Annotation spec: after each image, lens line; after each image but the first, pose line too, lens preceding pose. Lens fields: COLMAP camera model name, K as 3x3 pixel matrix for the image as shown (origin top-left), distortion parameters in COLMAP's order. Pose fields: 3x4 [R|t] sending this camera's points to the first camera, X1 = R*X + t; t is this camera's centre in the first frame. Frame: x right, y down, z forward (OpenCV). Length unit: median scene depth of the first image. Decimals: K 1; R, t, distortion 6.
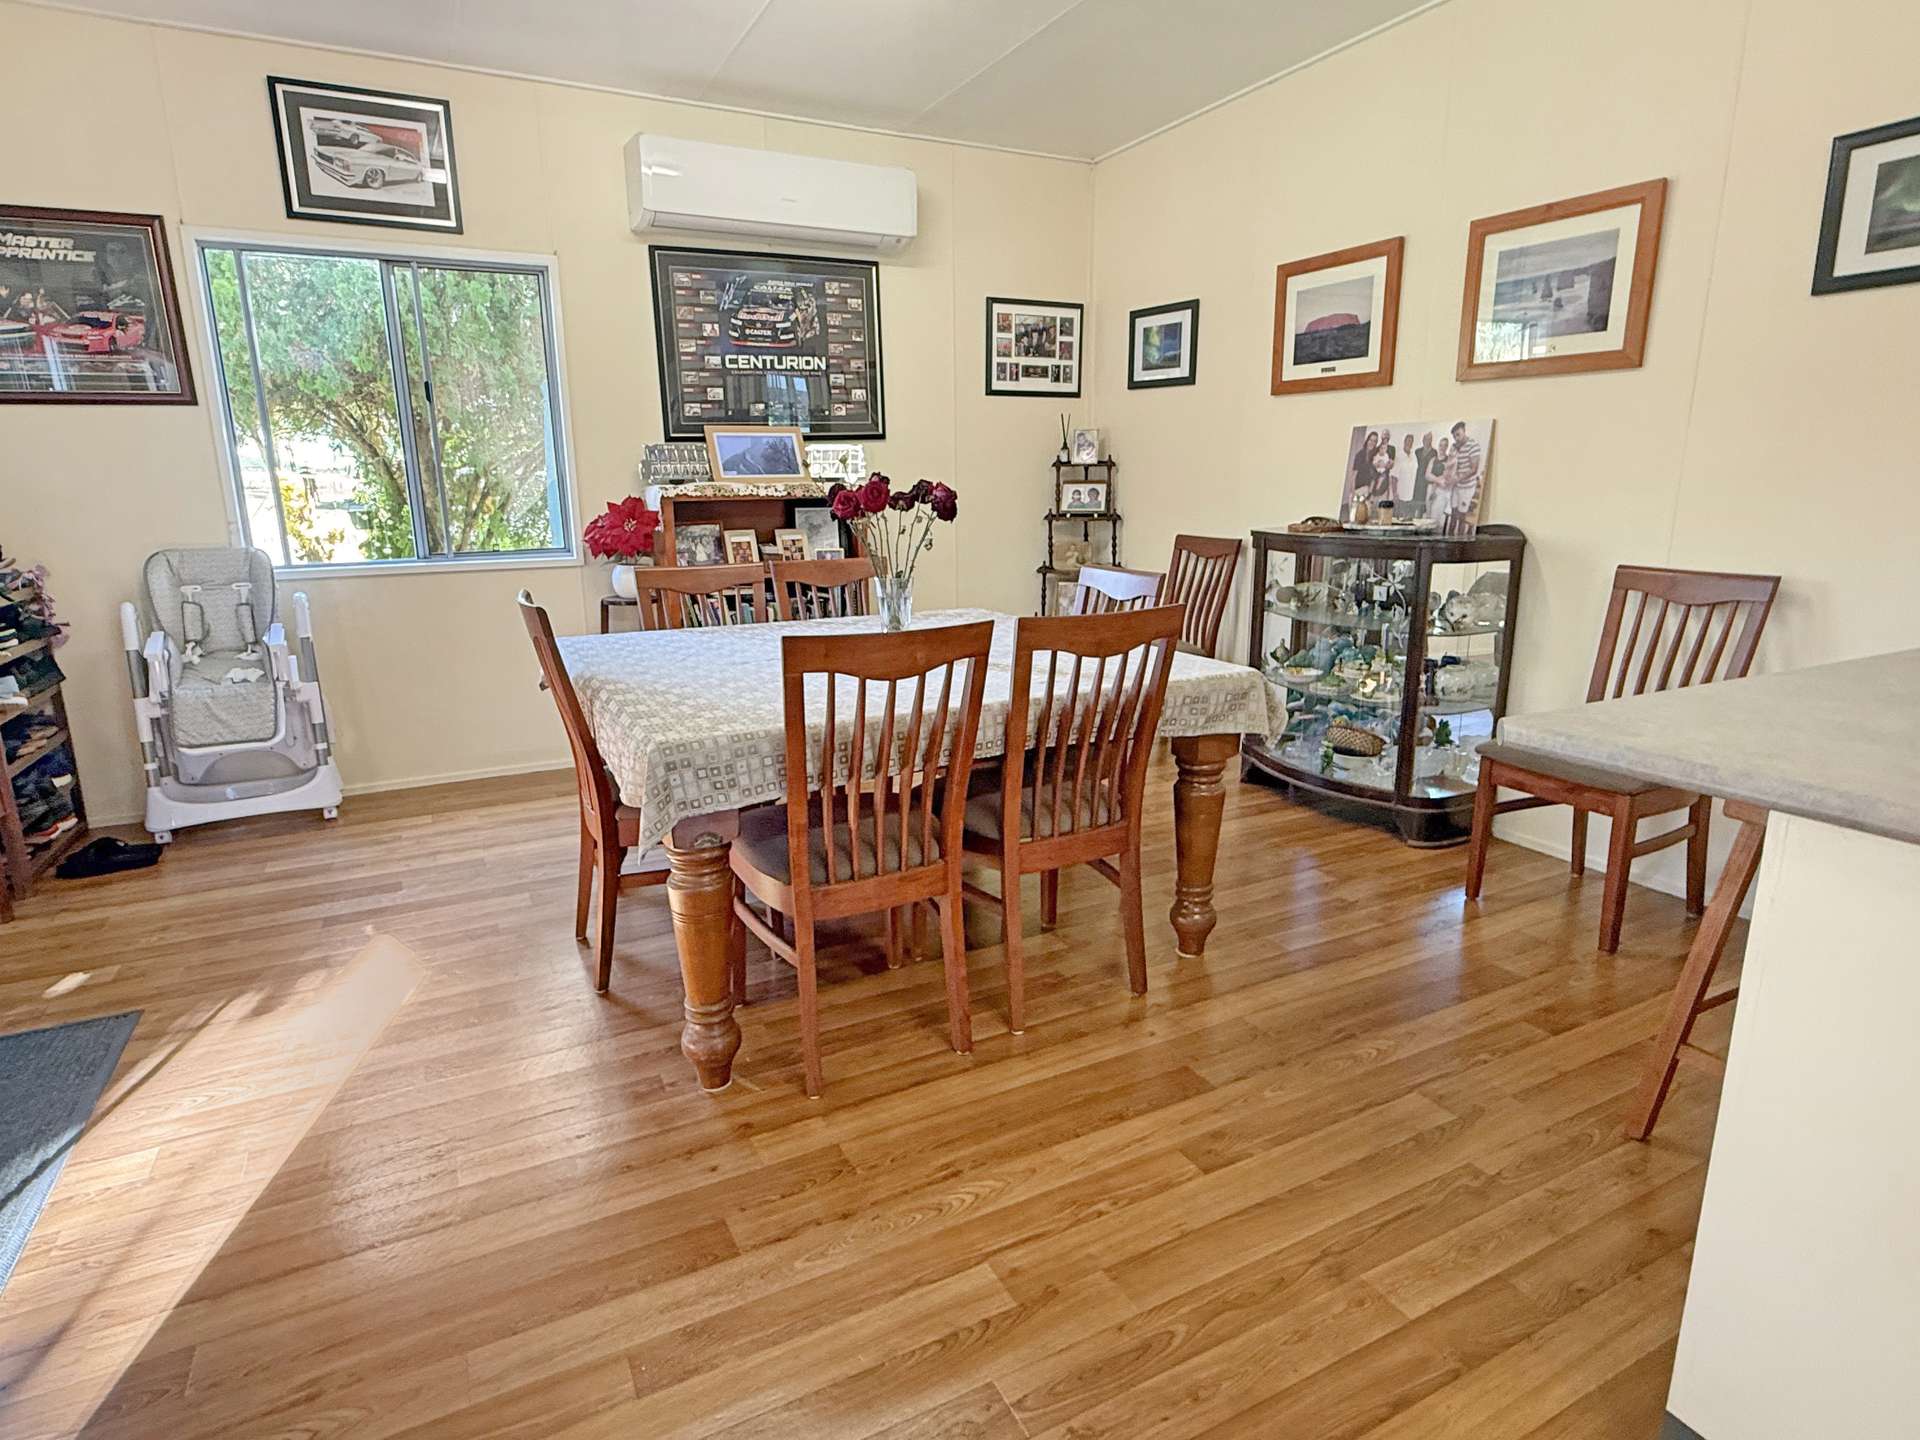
lens RADIAL K [[1036.4, 0, 958.1], [0, 1036.4, 713.8], [0, 0, 1]] dist [-0.004813, 0.002012]
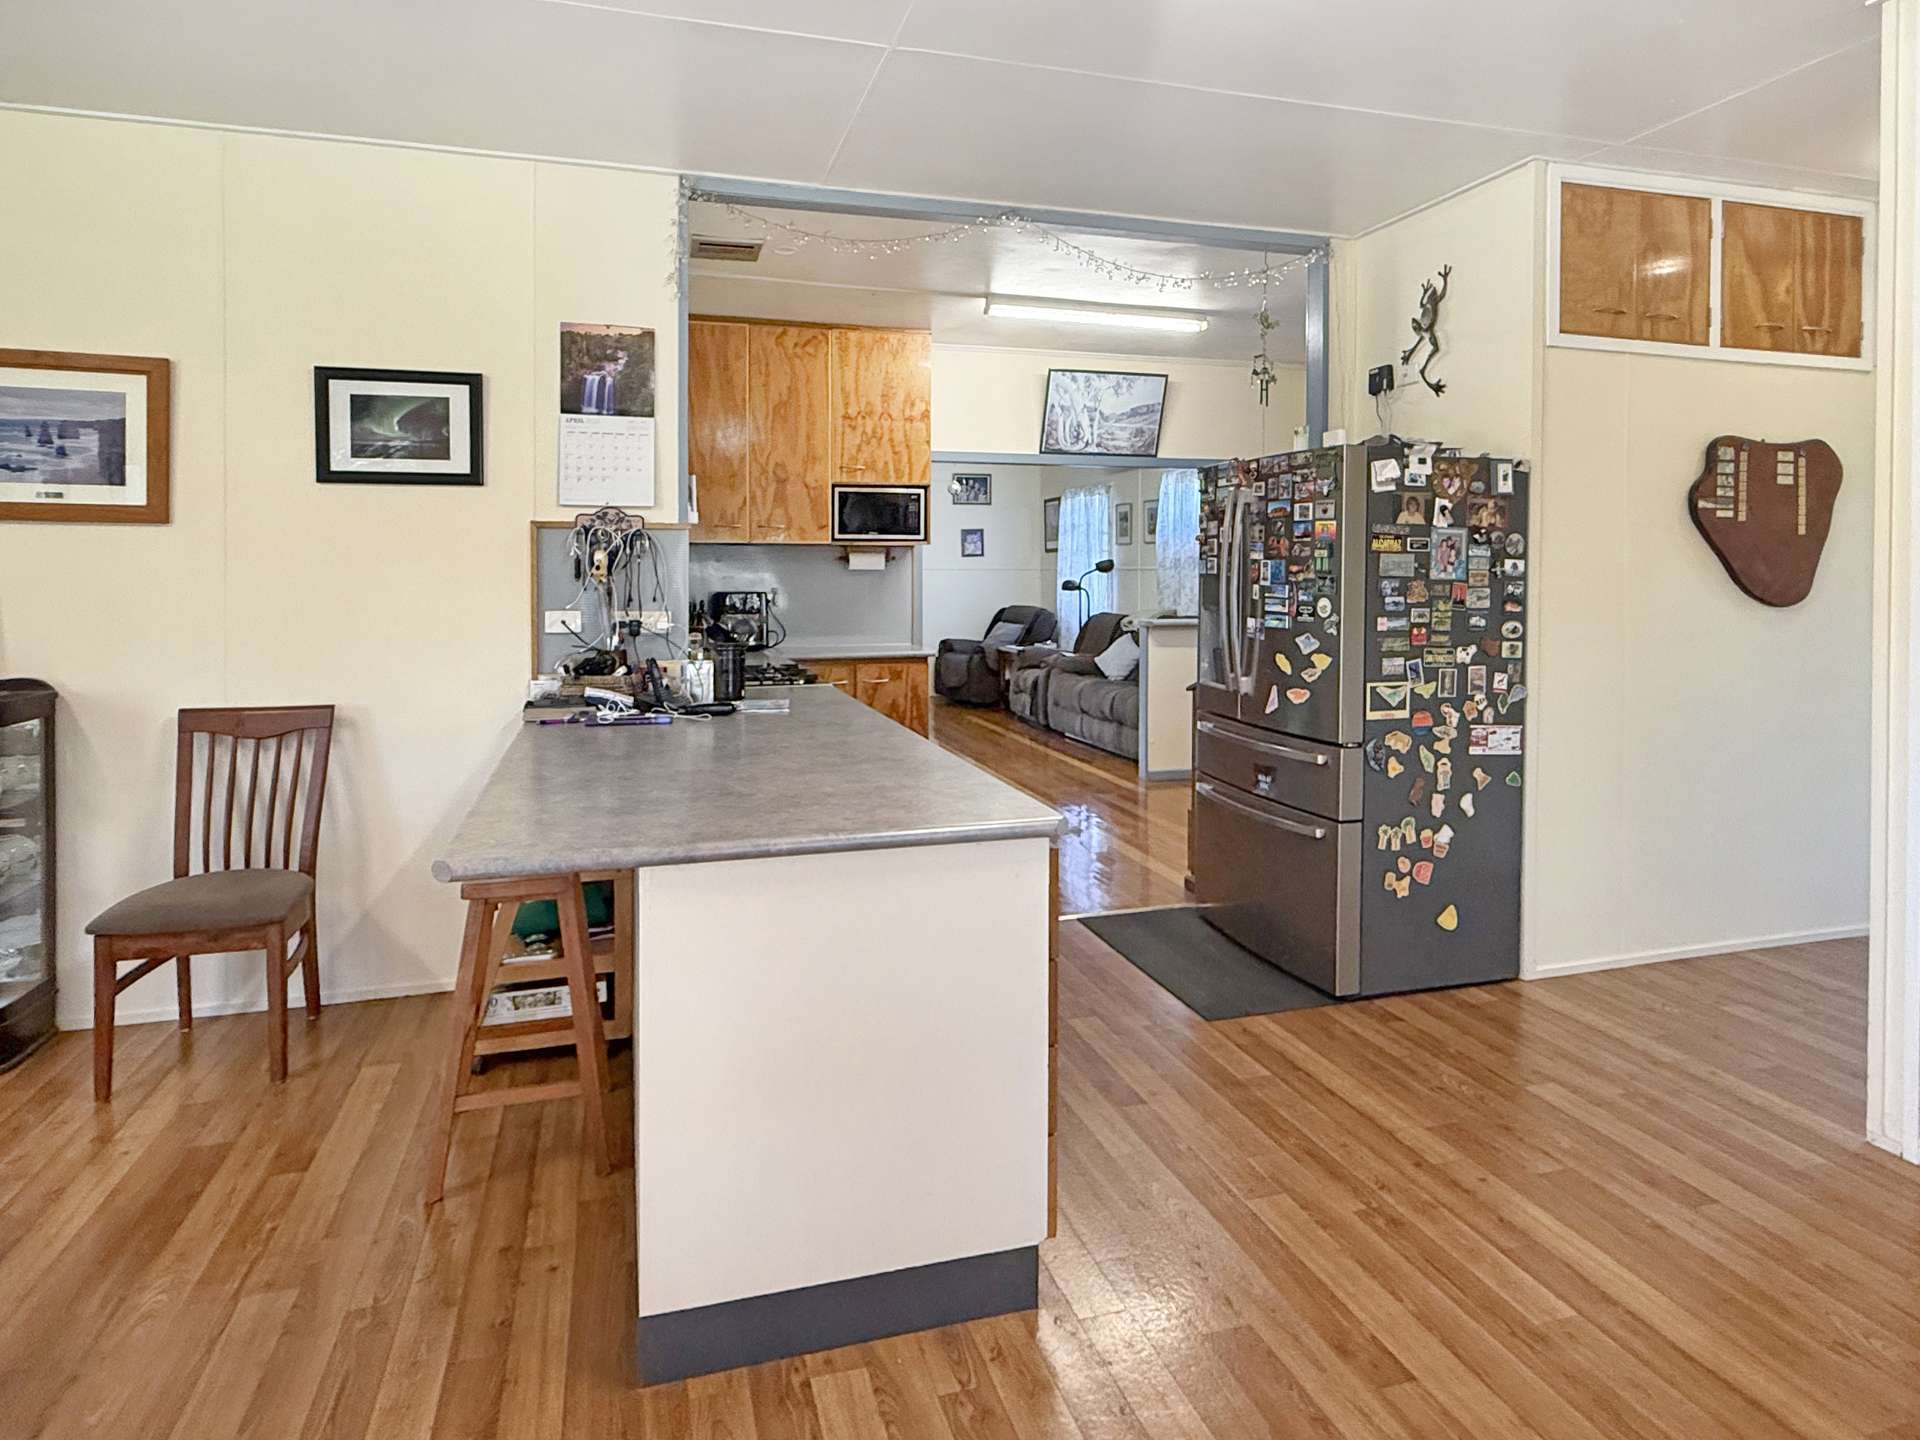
lens RADIAL K [[1068.4, 0, 960.5], [0, 1068.4, 585.5], [0, 0, 1]] dist [-0.008165, 0.001543]
pose [[0.182781, -0.007036, 0.983129, -0.202202], [0.215663, 0.975906, -0.033111, -0.048756], [-0.959208, 0.218077, 0.179894, 0.032725]]
